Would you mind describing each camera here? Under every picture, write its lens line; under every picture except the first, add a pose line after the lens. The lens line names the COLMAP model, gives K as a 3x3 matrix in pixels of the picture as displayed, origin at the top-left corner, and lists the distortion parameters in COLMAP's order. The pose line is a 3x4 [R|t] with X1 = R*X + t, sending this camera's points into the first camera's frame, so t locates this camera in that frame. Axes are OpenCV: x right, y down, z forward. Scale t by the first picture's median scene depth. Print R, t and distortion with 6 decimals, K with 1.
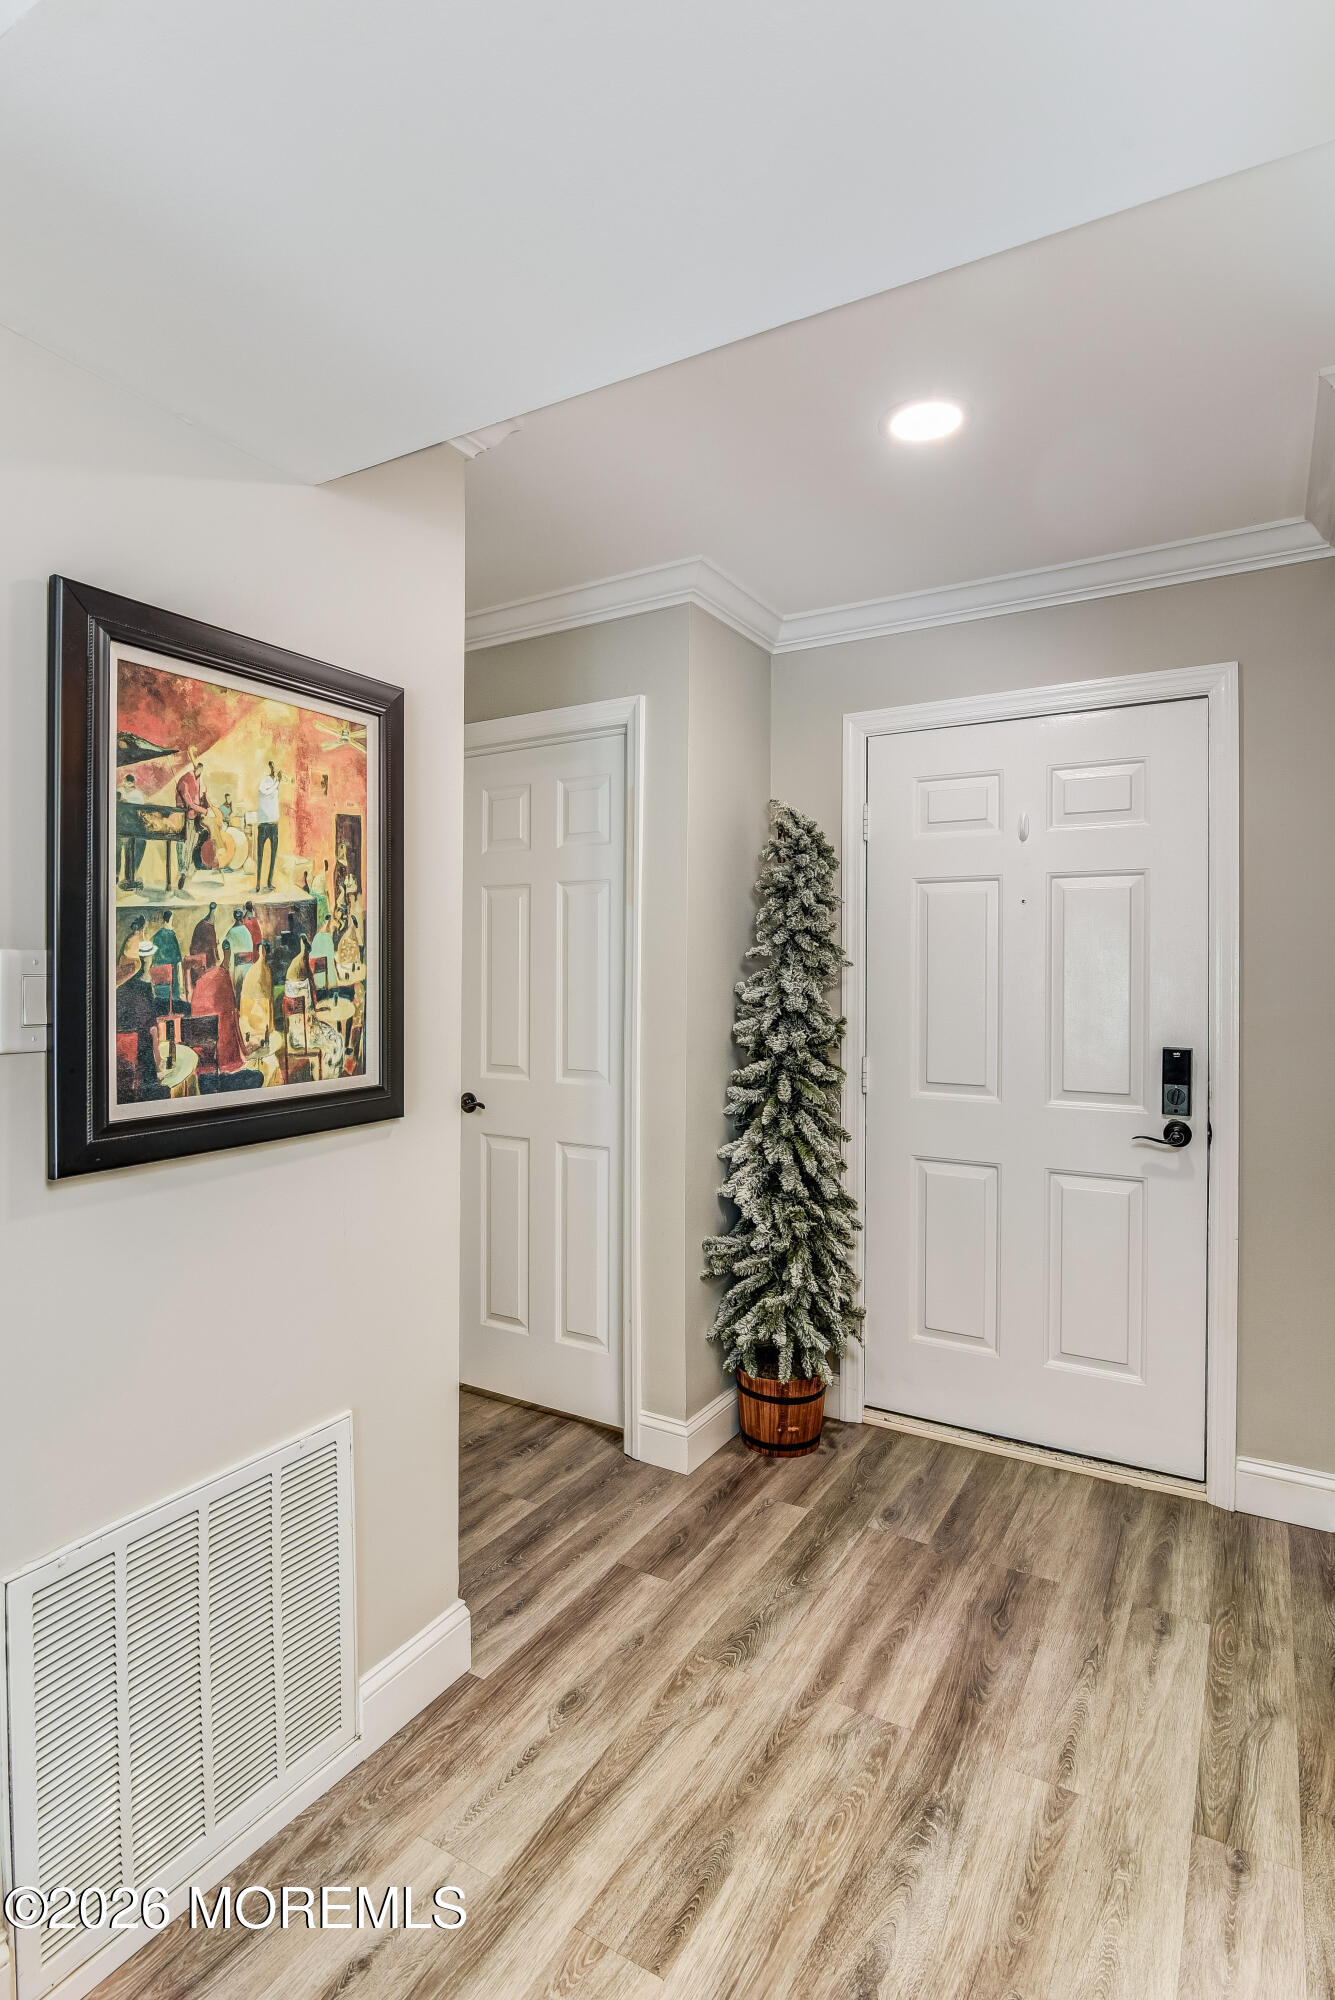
lens RADIAL K [[1023.4, 0, 666.8], [0, 1023.4, 966.3], [0, 0, 1]] dist [-0.018810, -0.001507]
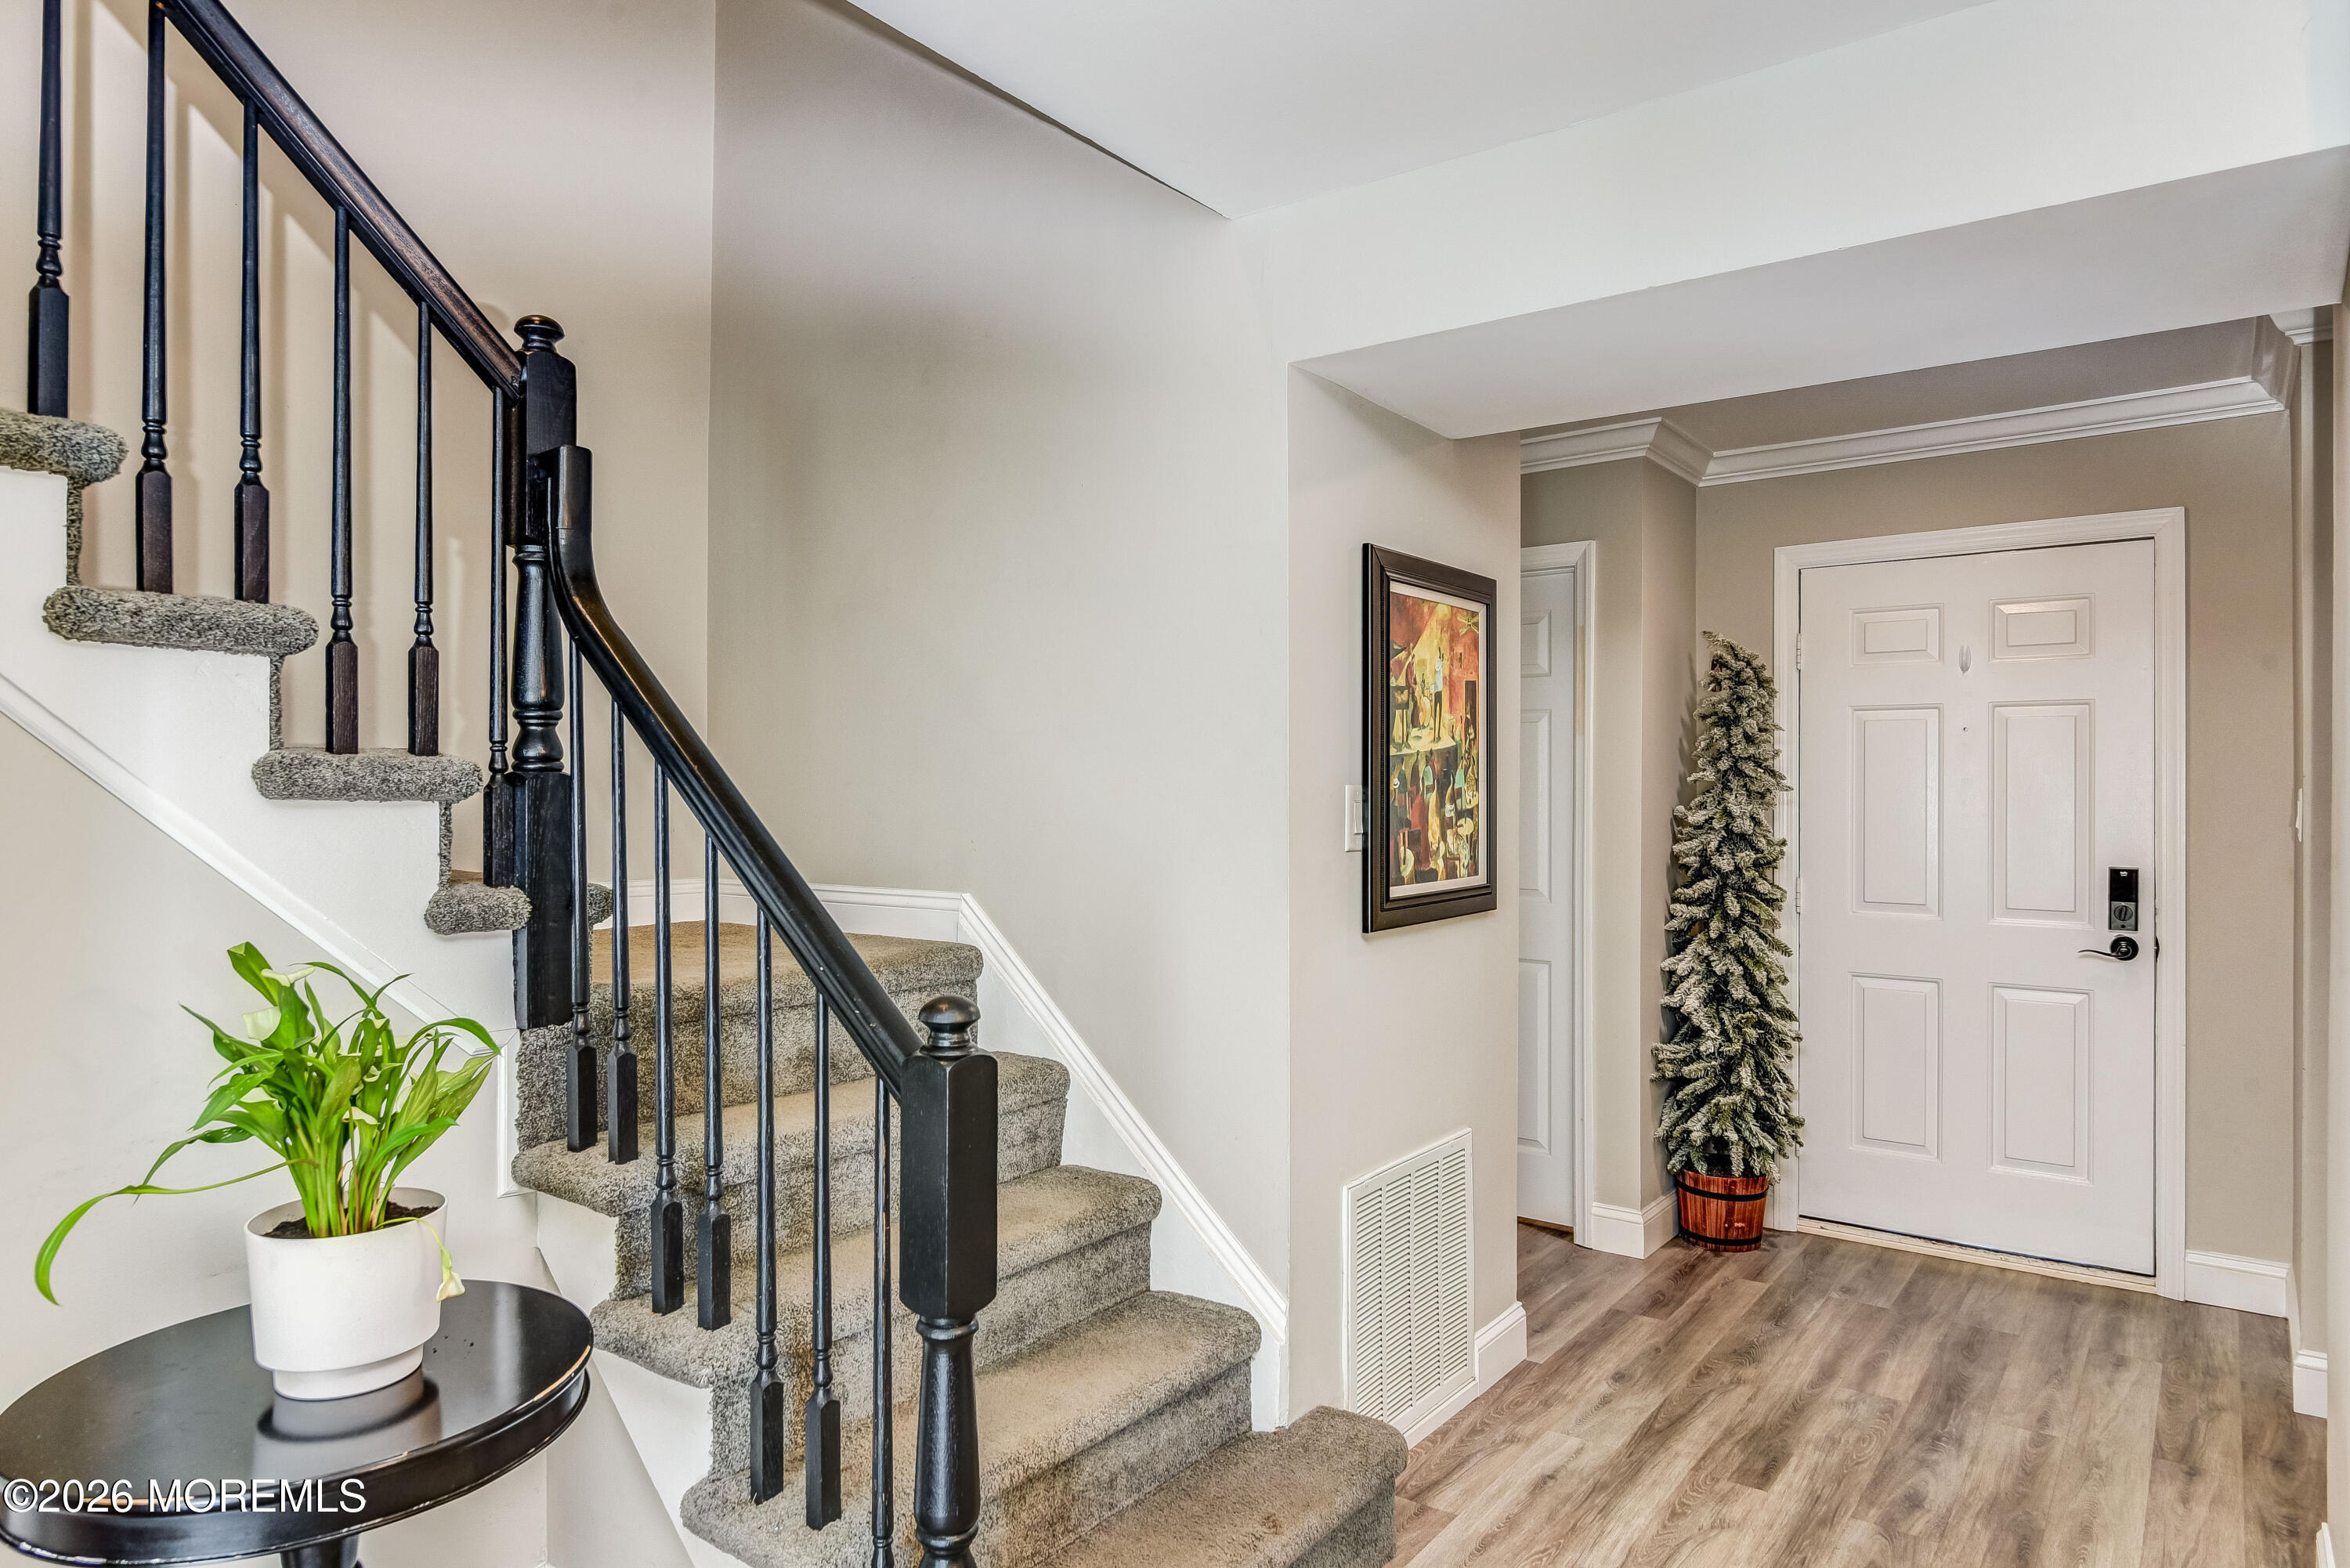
lens RADIAL K [[1405.3, 0, 1175.0], [0, 1405.3, 784.0], [0, 0, 1]] dist [-0.011824, -0.000127]
pose [[0.993288, -0.002345, -0.115648, -0.324573], [0.002259, 0.999997, -0.000881, -0.008287], [0.115649, 0.000614, 0.993290, -0.584019]]
